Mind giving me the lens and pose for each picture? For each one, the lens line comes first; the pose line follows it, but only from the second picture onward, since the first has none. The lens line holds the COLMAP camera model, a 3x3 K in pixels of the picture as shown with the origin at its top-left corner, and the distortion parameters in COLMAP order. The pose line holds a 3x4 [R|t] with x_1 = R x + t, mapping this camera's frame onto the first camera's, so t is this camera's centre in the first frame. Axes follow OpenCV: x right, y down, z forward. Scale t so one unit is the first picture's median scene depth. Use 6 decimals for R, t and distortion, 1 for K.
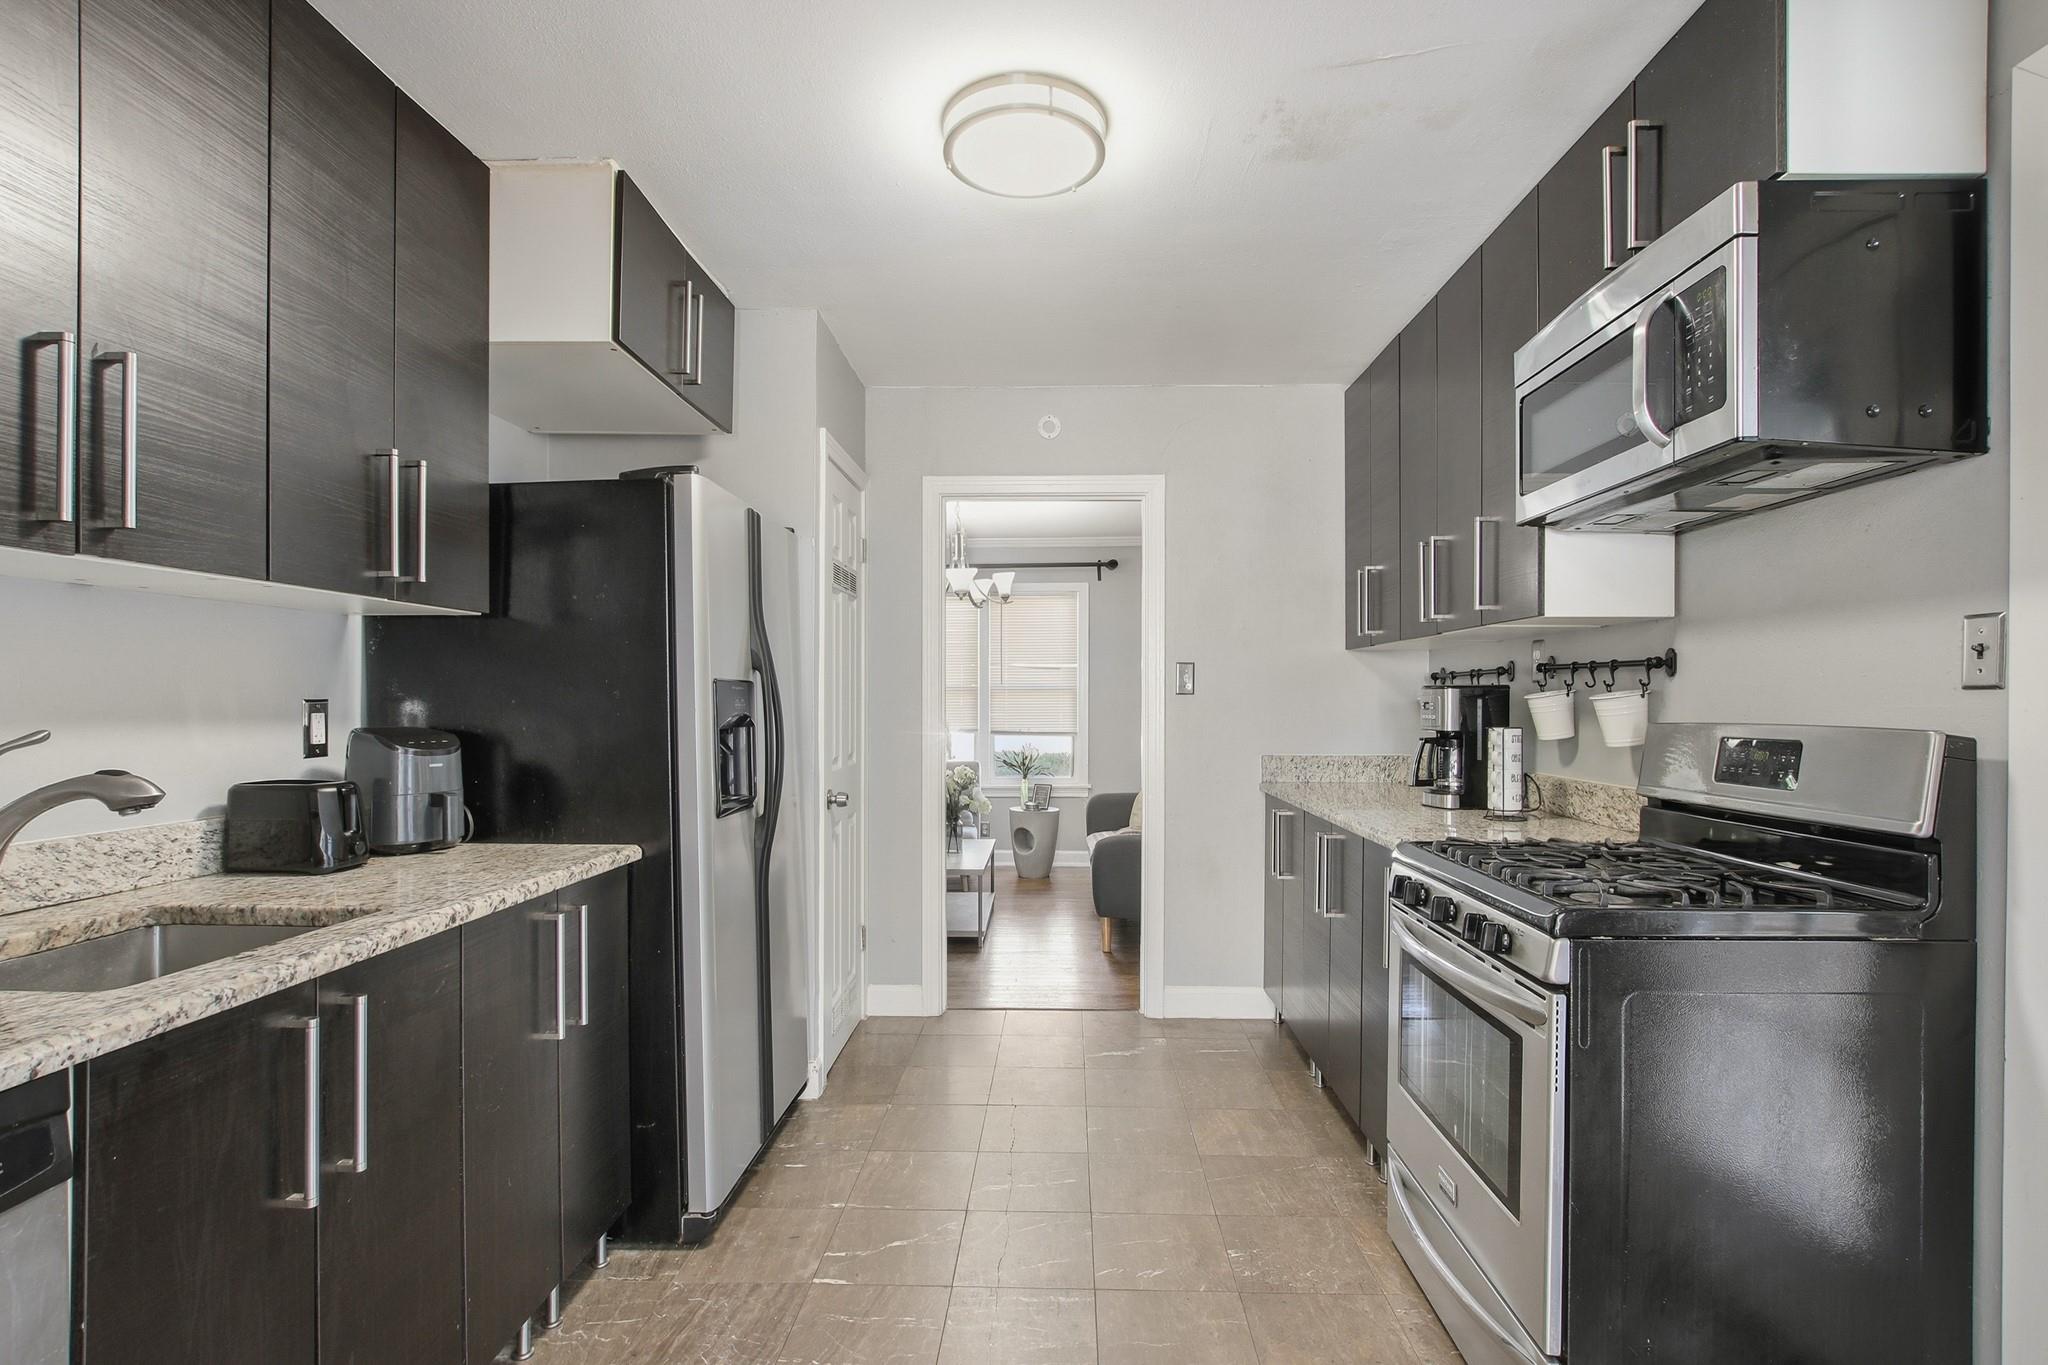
lens RADIAL K [[985.8, 0, 1020.2], [0, 985.8, 698.5], [0, 0, 1]] dist [-0.013221, 0.001220]
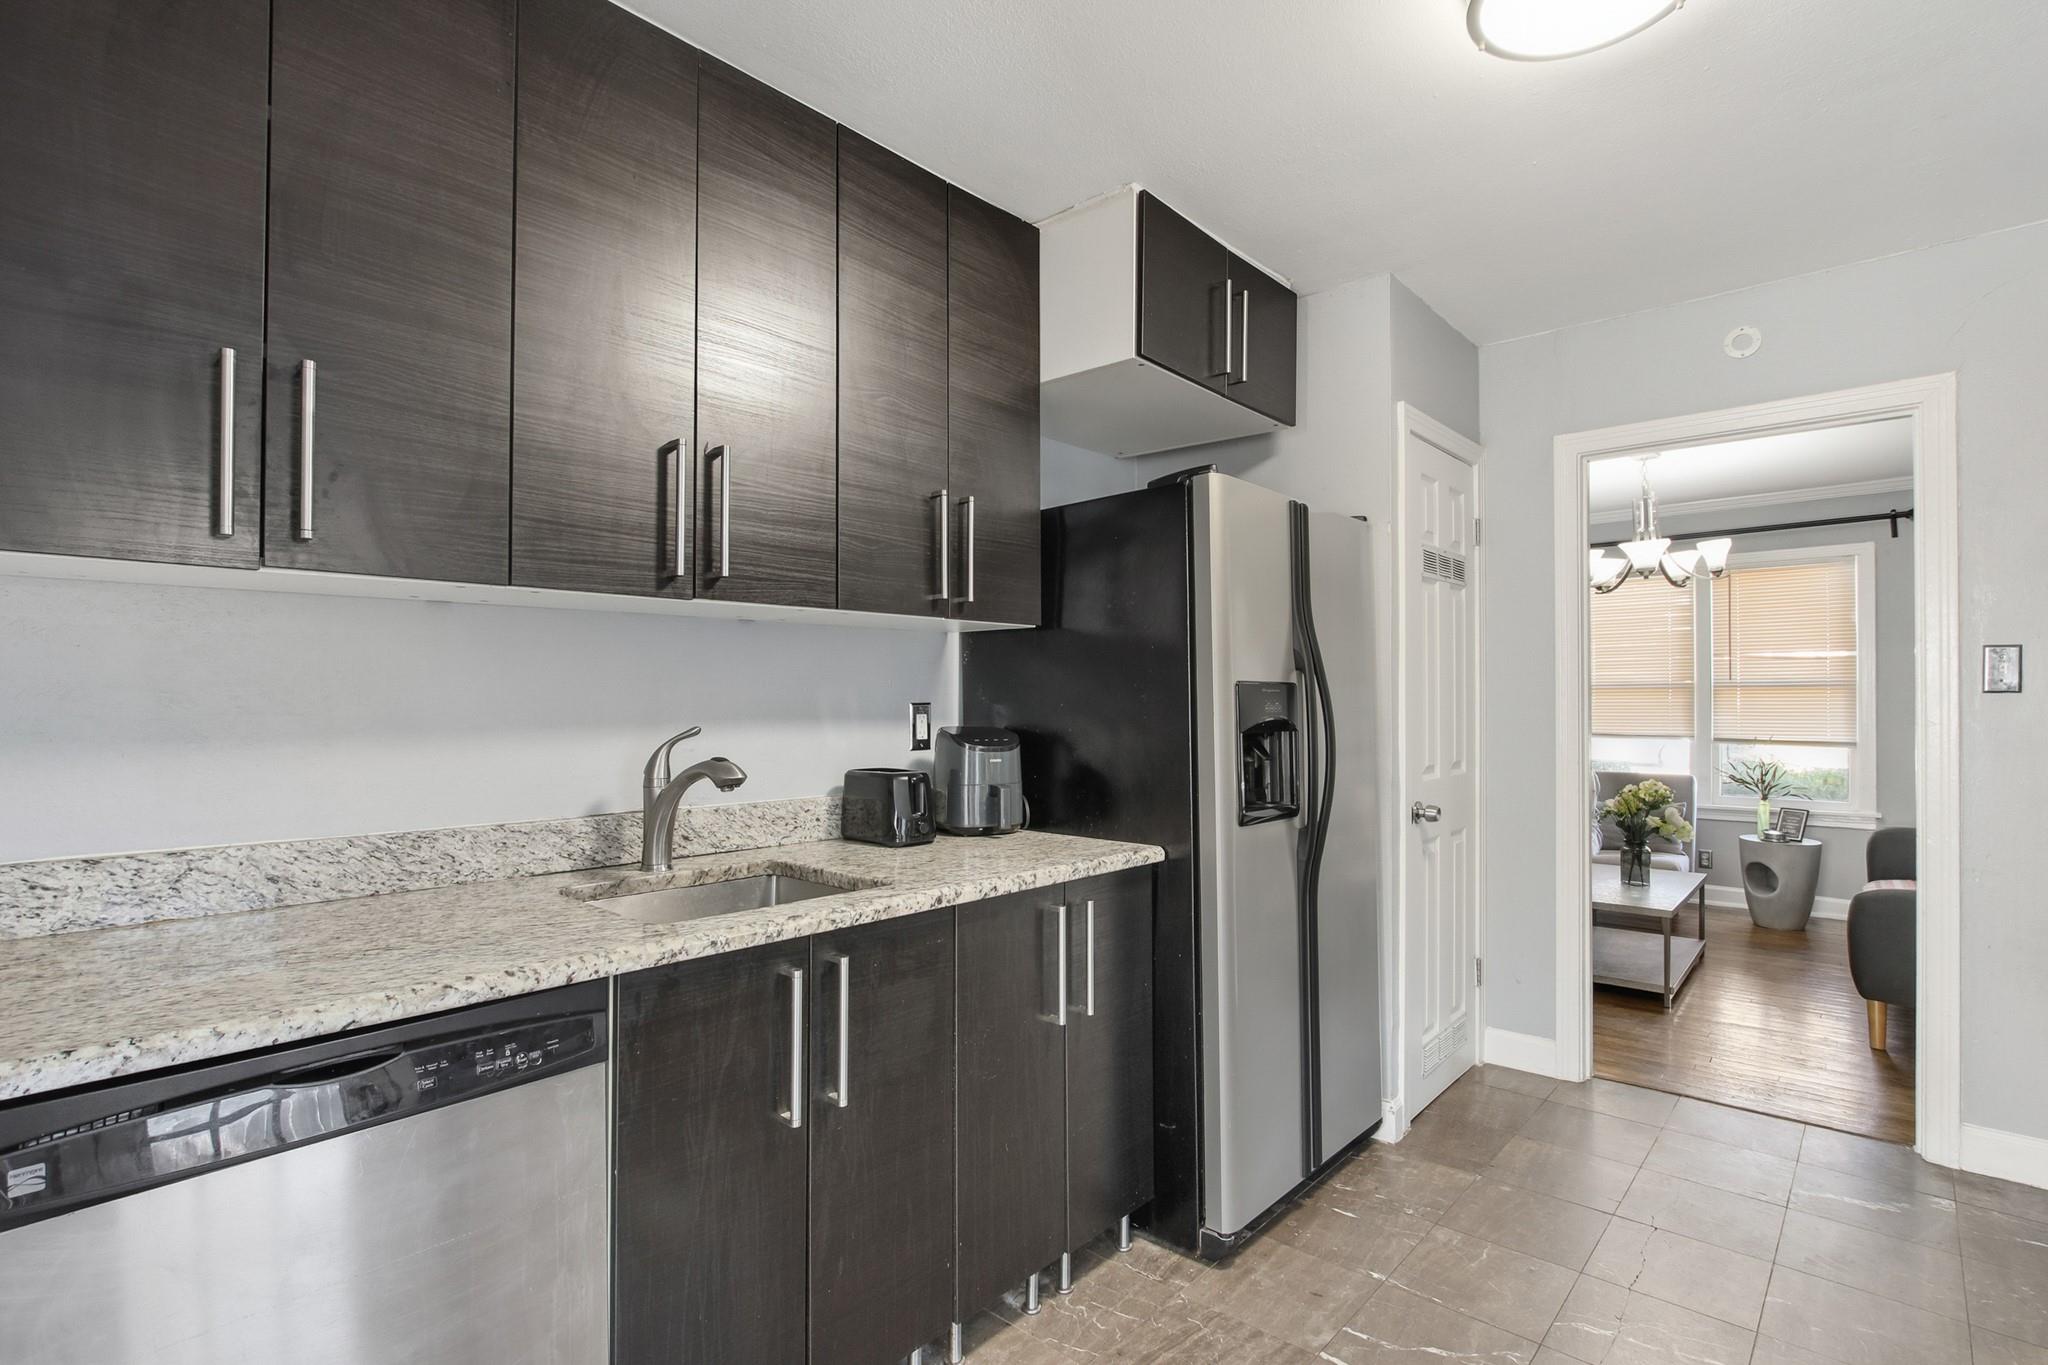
lens RADIAL K [[947.6, 0, 1019.1], [0, 947.6, 691.0], [0, 0, 1]] dist [-0.016015, 0.001632]
pose [[0.759336, -0.007282, -0.650658, 0.118853], [0.002682, 0.999964, -0.008062, -0.003395], [0.650694, 0.004377, 0.759328, 0.141808]]
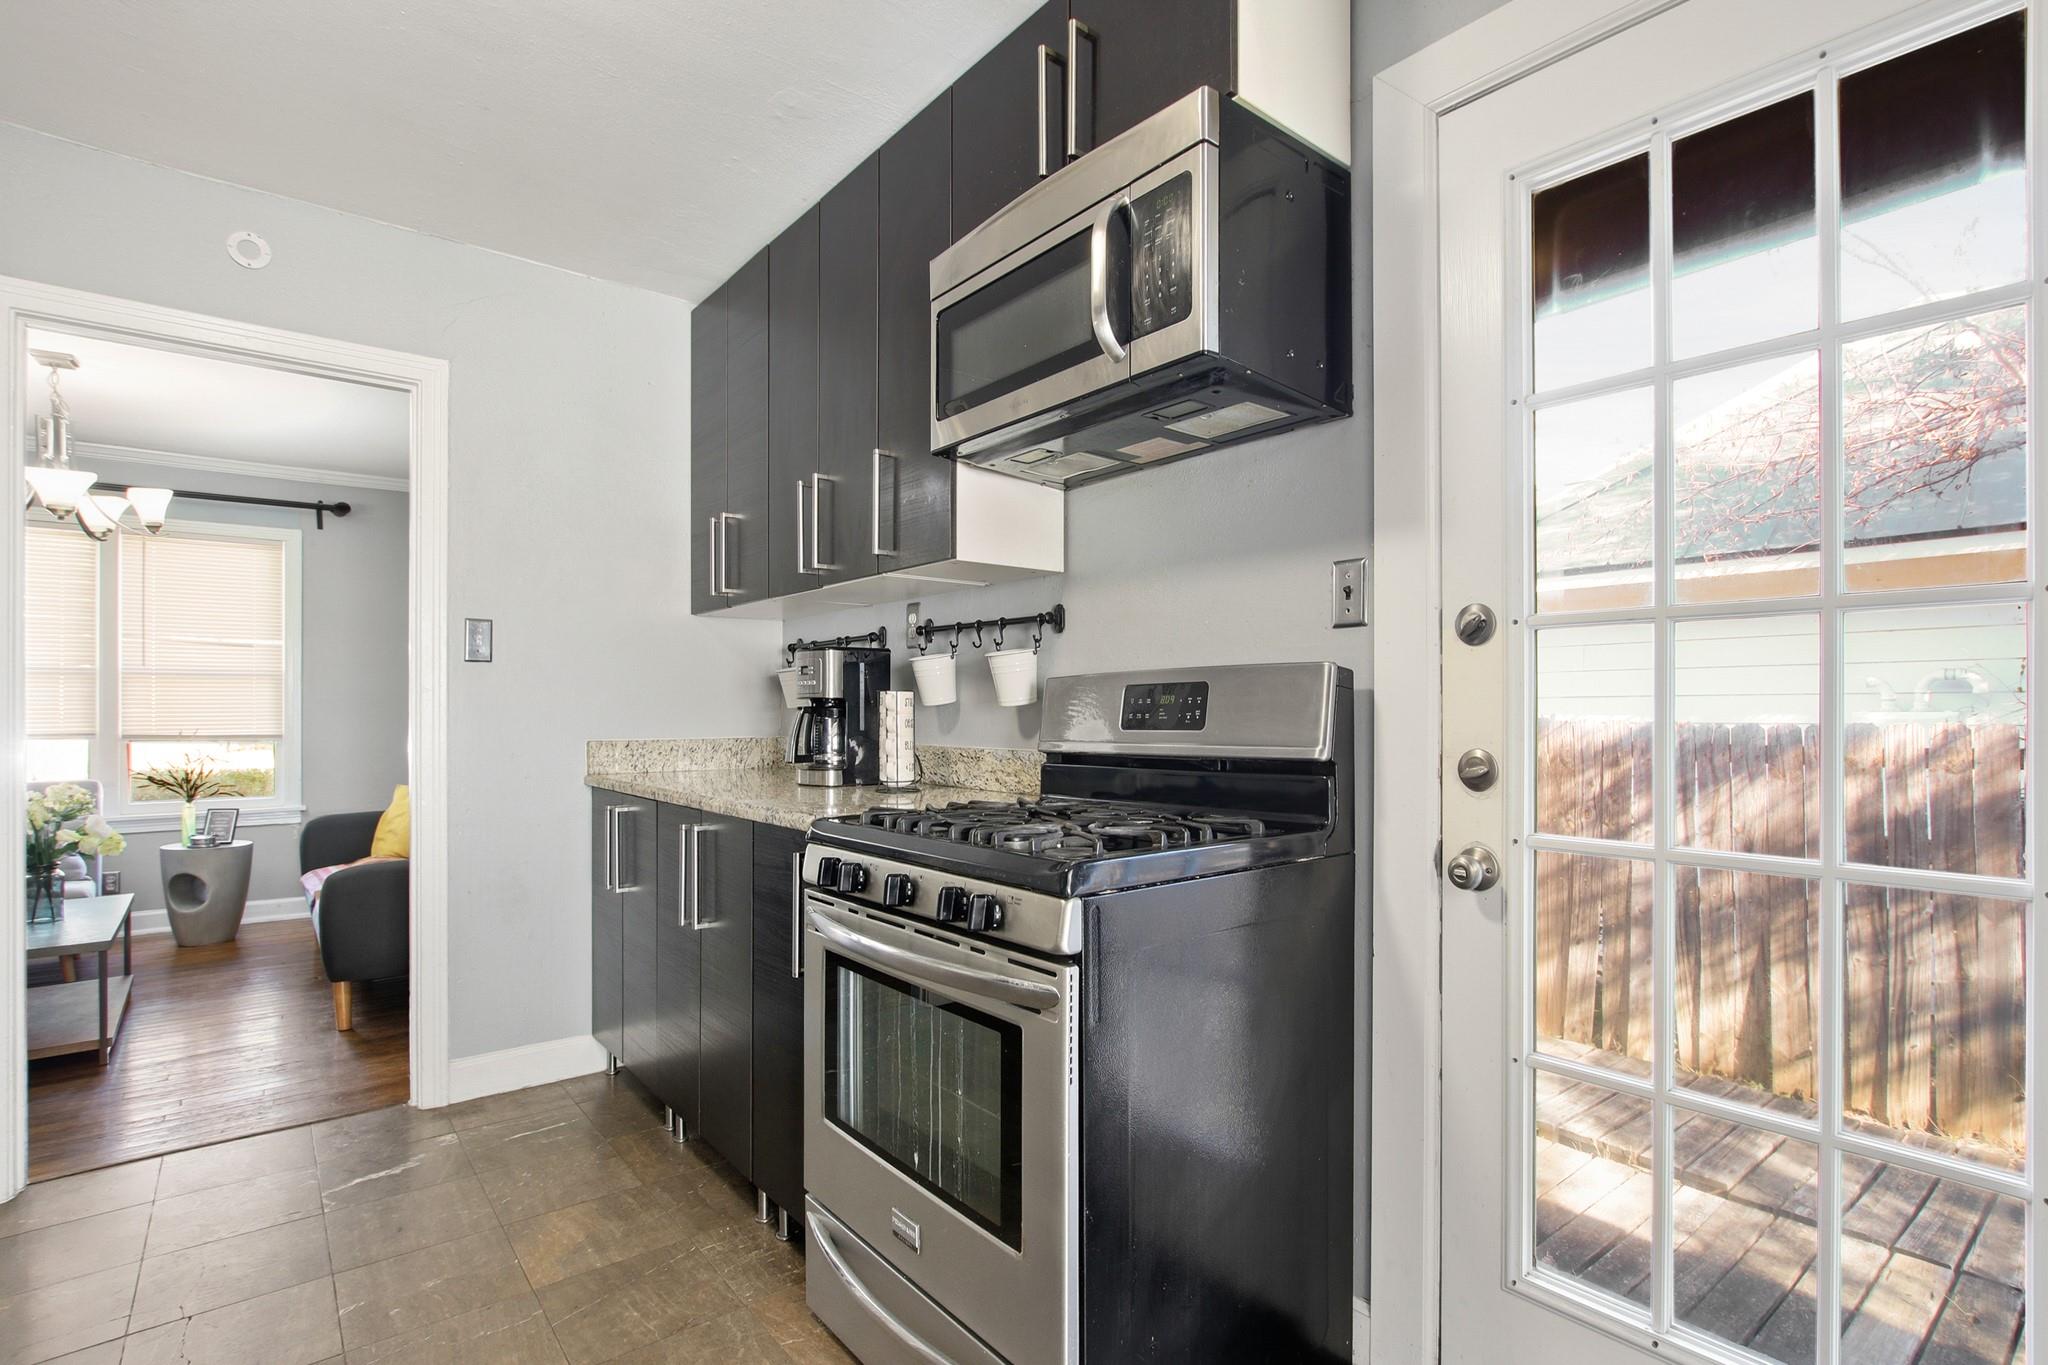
lens RADIAL K [[996.1, 0, 1057.4], [0, 996.1, 704.7], [0, 0, 1]] dist [-0.016020, 0.001182]
pose [[0.742573, -0.000559, 0.669765, -0.014715], [0.004432, 0.999982, -0.004079, 0.053088], [-0.669751, 0.005997, 0.742562, 0.243728]]
